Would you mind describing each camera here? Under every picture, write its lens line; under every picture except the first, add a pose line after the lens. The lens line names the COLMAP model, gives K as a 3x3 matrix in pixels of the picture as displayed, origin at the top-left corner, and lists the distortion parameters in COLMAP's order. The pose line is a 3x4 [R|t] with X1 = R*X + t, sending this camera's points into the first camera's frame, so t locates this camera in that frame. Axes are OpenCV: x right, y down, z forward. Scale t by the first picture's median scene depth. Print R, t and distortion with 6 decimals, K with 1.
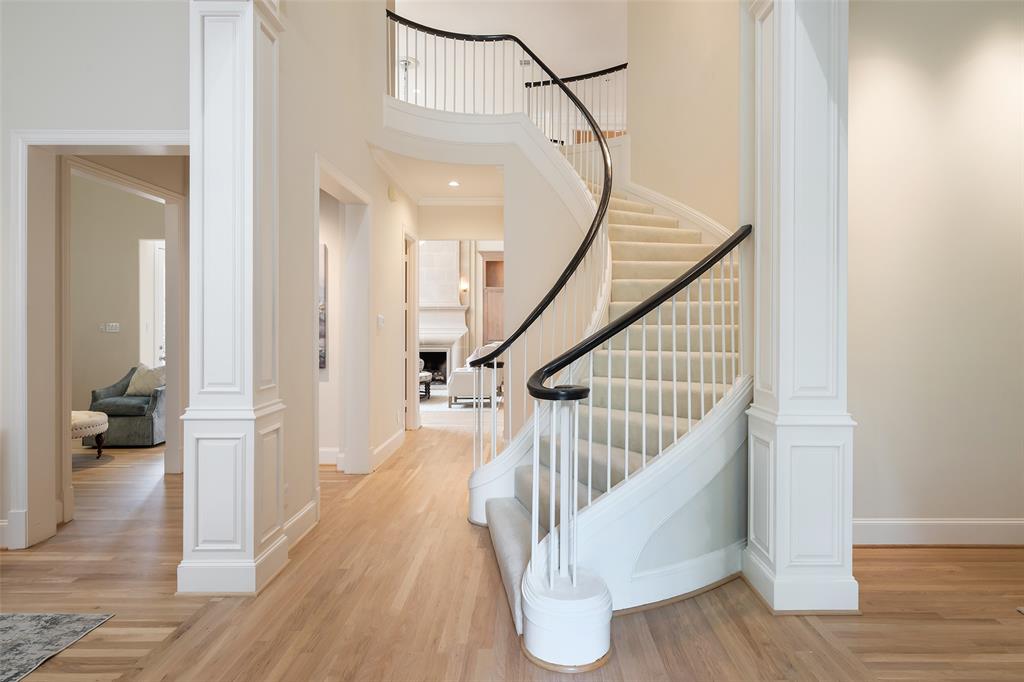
lens RADIAL K [[579.6, 0, 512.0], [0, 579.6, 341.0], [0, 0, 1]] dist [-0.003936, 0.000358]
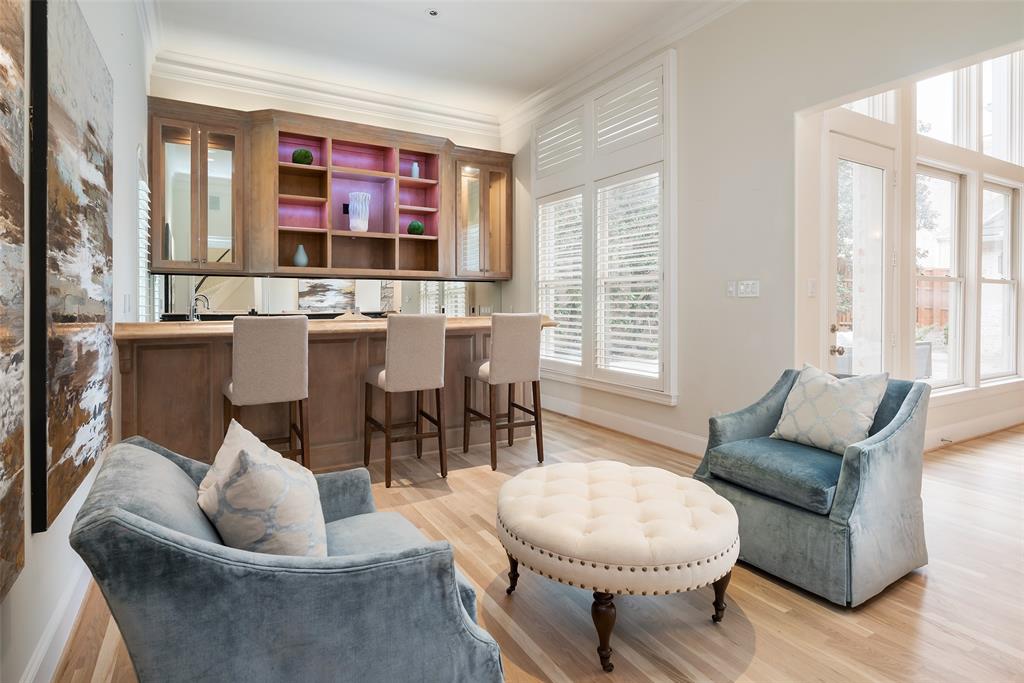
lens RADIAL K [[516.7, 0, 509.6], [0, 516.7, 302.0], [0, 0, 1]] dist [-0.000558, 0.000032]
pose [[0.514547, -0.001902, -0.857460, -0.446561], [-0.003009, 0.999987, -0.004024, -0.008562], [0.857457, 0.004651, 0.514535, 0.640577]]
